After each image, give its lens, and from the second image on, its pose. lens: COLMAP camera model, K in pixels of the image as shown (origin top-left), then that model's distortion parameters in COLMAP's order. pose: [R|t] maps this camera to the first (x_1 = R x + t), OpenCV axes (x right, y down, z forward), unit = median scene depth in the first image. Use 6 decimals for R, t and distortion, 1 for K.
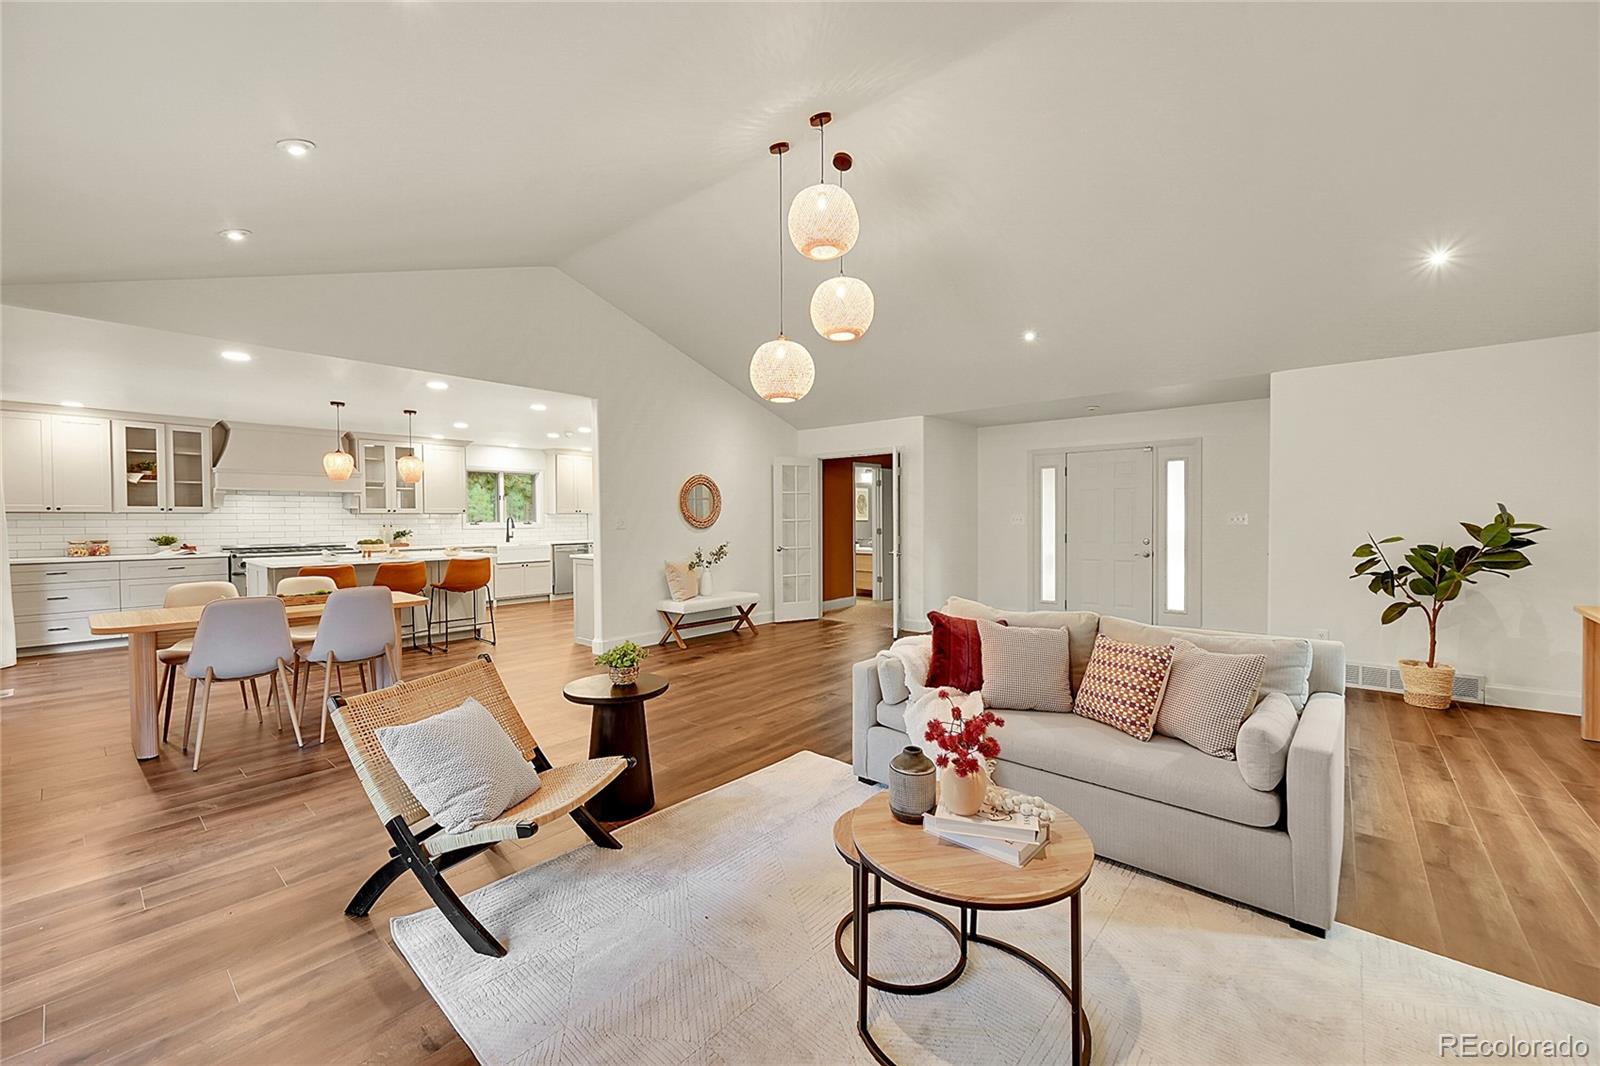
lens RADIAL K [[628.7, 0, 801.2], [0, 628.7, 531.5], [0, 0, 1]] dist [-0.002817, -0.000147]
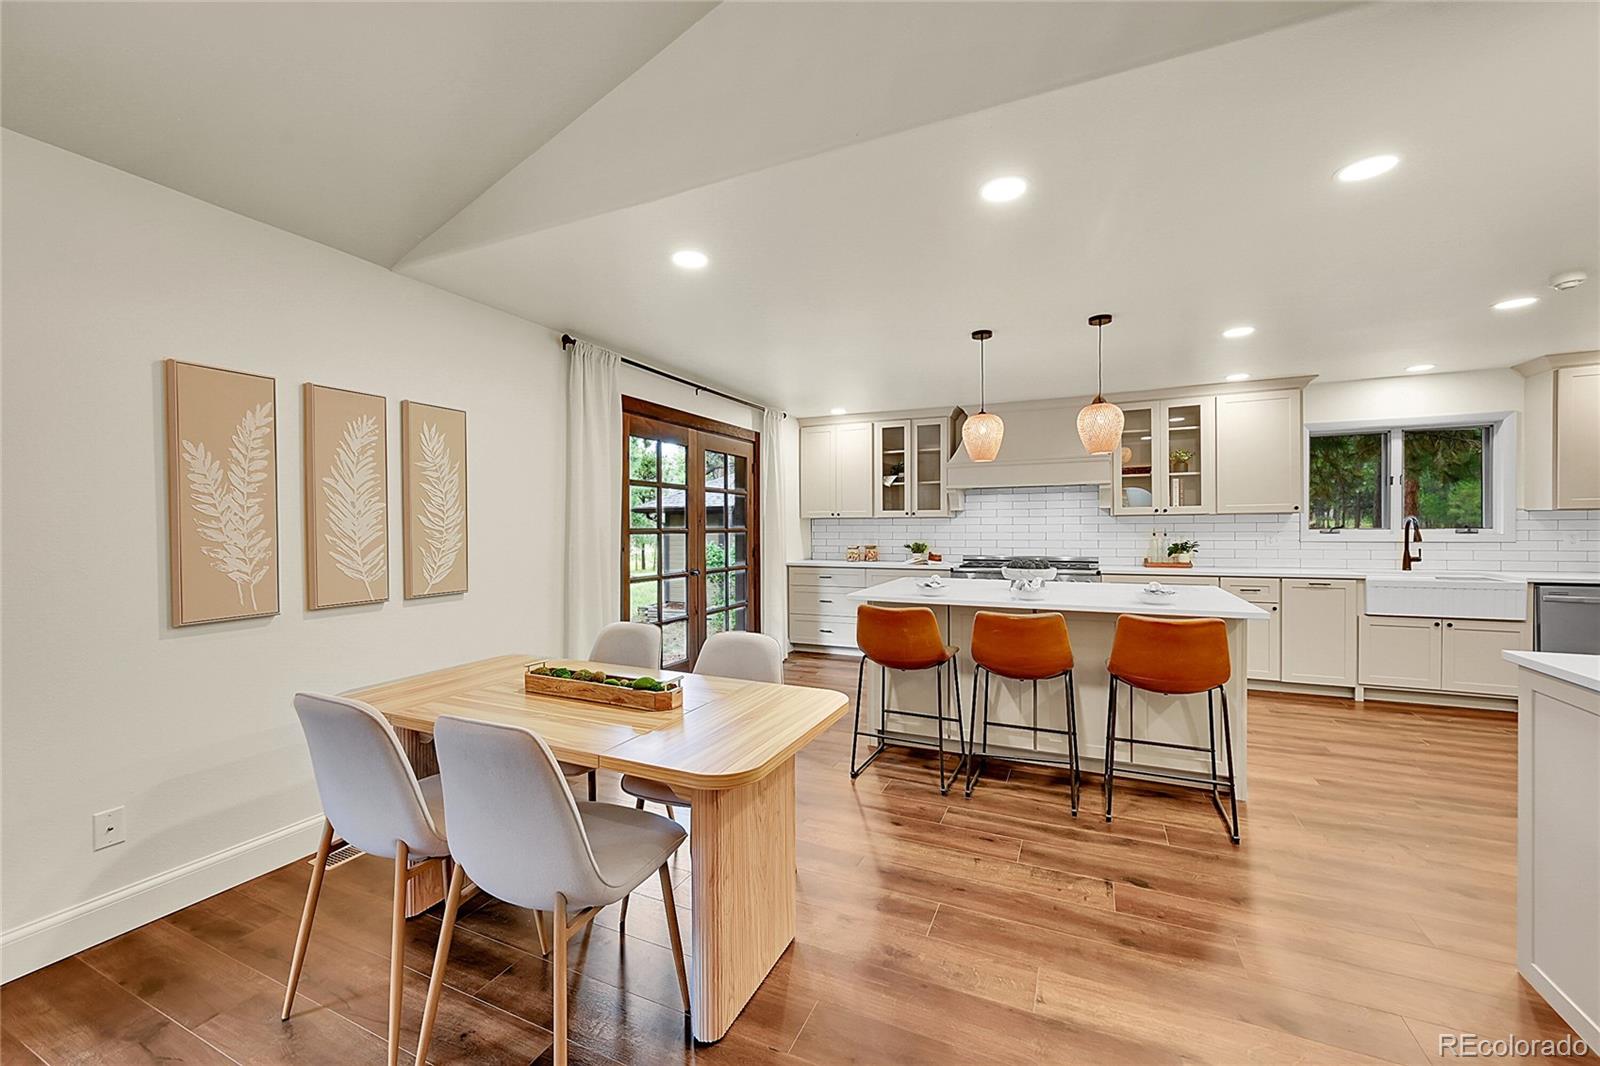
lens RADIAL K [[628.7, 0, 800.8], [0, 628.7, 533.0], [0, 0, 1]] dist [-0.002817, -0.000147]
pose [[0.265472, 0.012162, -0.964042, -0.177324], [-0.016016, 0.999838, 0.008203, -0.012143], [0.963985, 0.013262, 0.265624, 0.603238]]
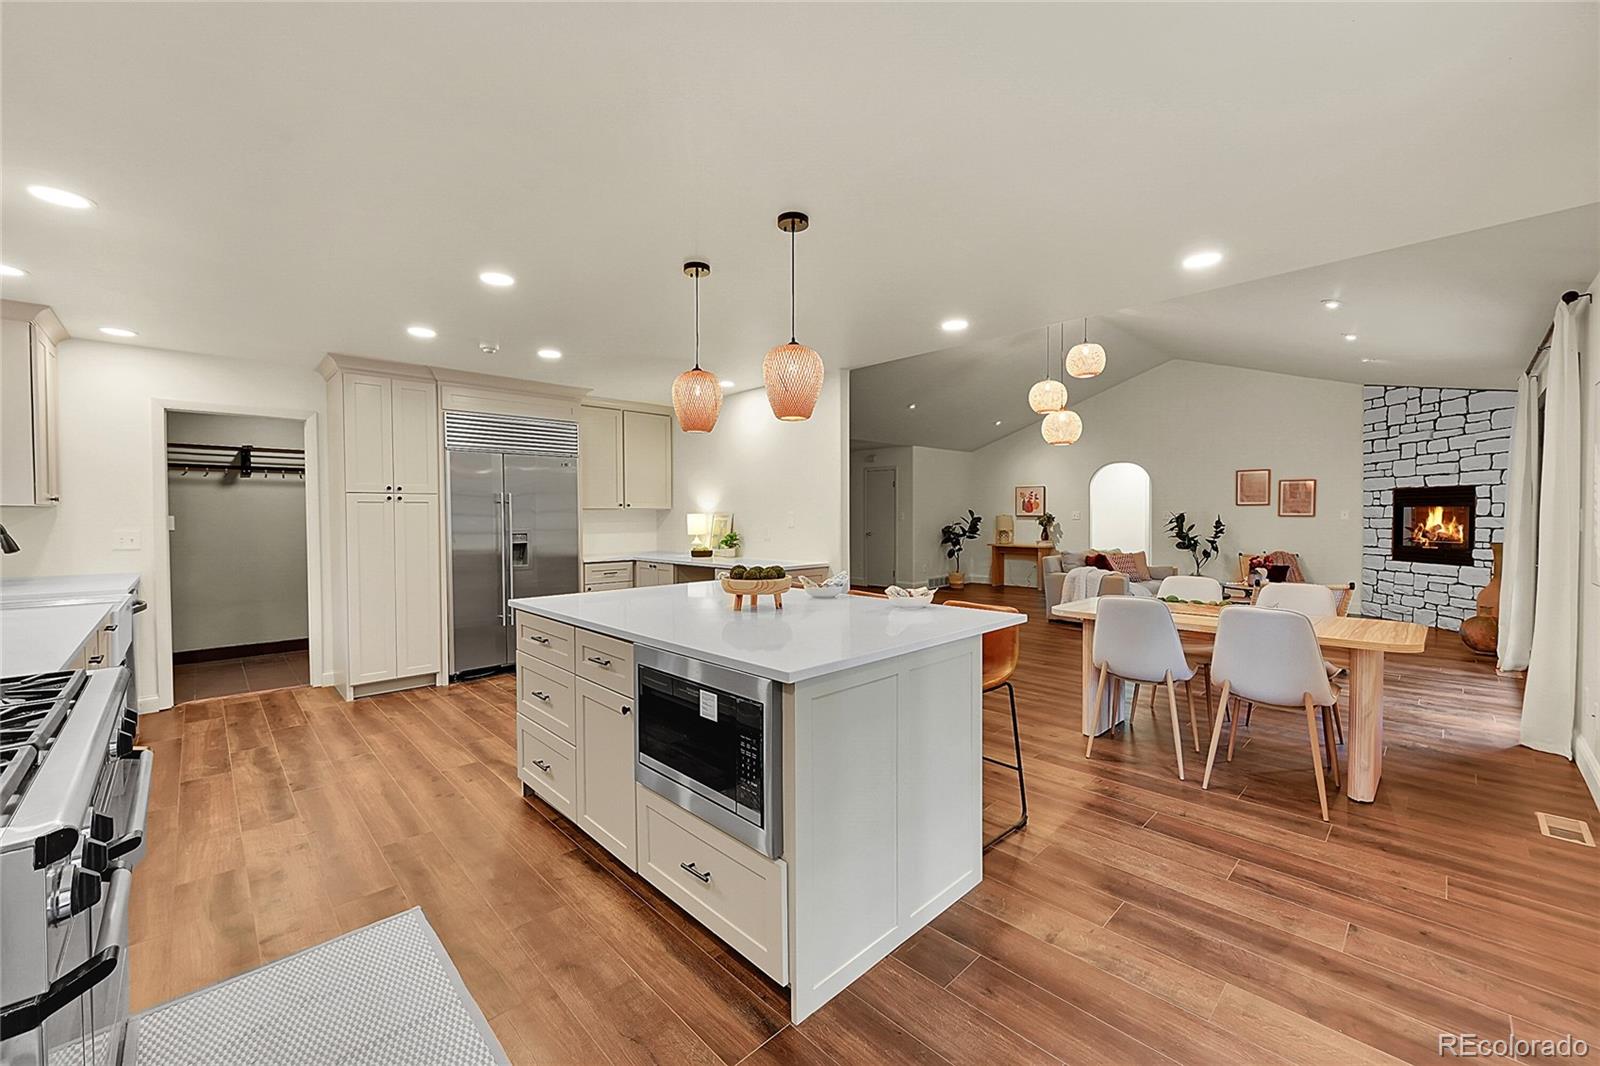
lens RADIAL K [[628.7, 0, 799.7], [0, 628.7, 531.1], [0, 0, 1]] dist [-0.002817, -0.000147]
pose [[0.102084, -0.022887, 0.994512, -1.009705], [0.027110, 0.999428, 0.020217, -0.015356], [-0.994406, 0.024897, 0.102646, 0.863197]]
